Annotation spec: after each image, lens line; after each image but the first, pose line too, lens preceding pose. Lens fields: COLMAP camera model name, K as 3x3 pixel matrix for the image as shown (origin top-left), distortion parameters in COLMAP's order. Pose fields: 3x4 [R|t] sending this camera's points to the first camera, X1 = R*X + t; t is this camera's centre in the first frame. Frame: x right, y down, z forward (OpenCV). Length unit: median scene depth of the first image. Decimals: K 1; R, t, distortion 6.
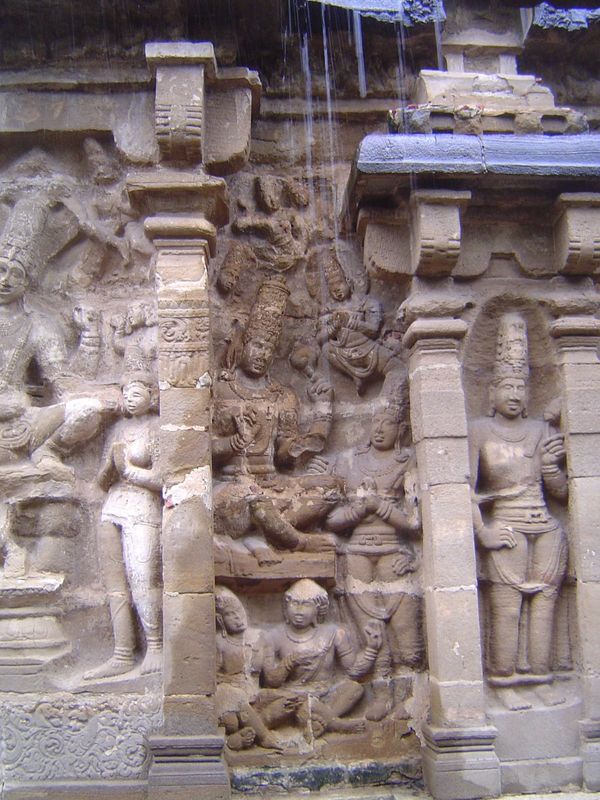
lens RADIAL K [[921.8, 0, 299.5], [0, 921.8, 401.2], [0, 0, 1]] dist [-0.132496, 0.000000]
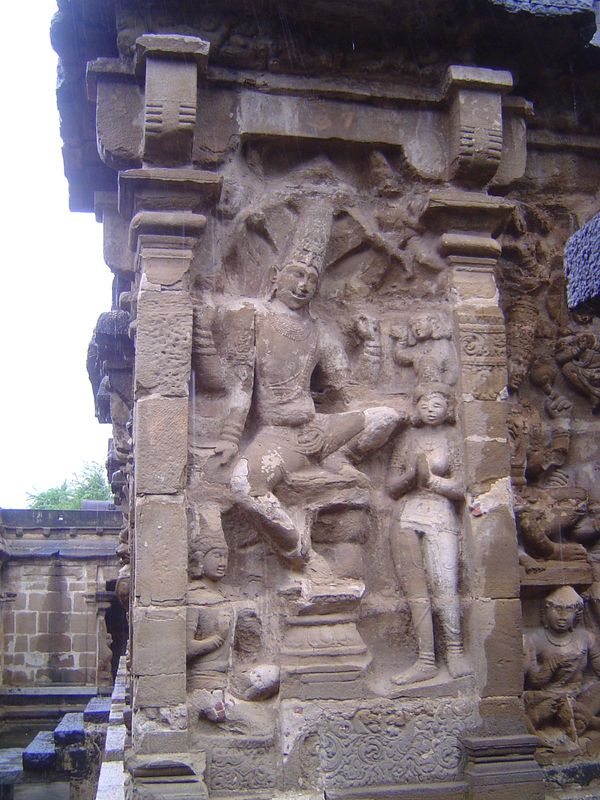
lens RADIAL K [[921.8, 0, 299.2], [0, 921.8, 399.7], [0, 0, 1]] dist [-0.132496, 0.000000]
pose [[0.992207, 0.038969, 0.118351, -0.439463], [-0.037039, 0.999143, -0.018465, 0.010931], [-0.118969, 0.013937, 0.992800, -0.001583]]
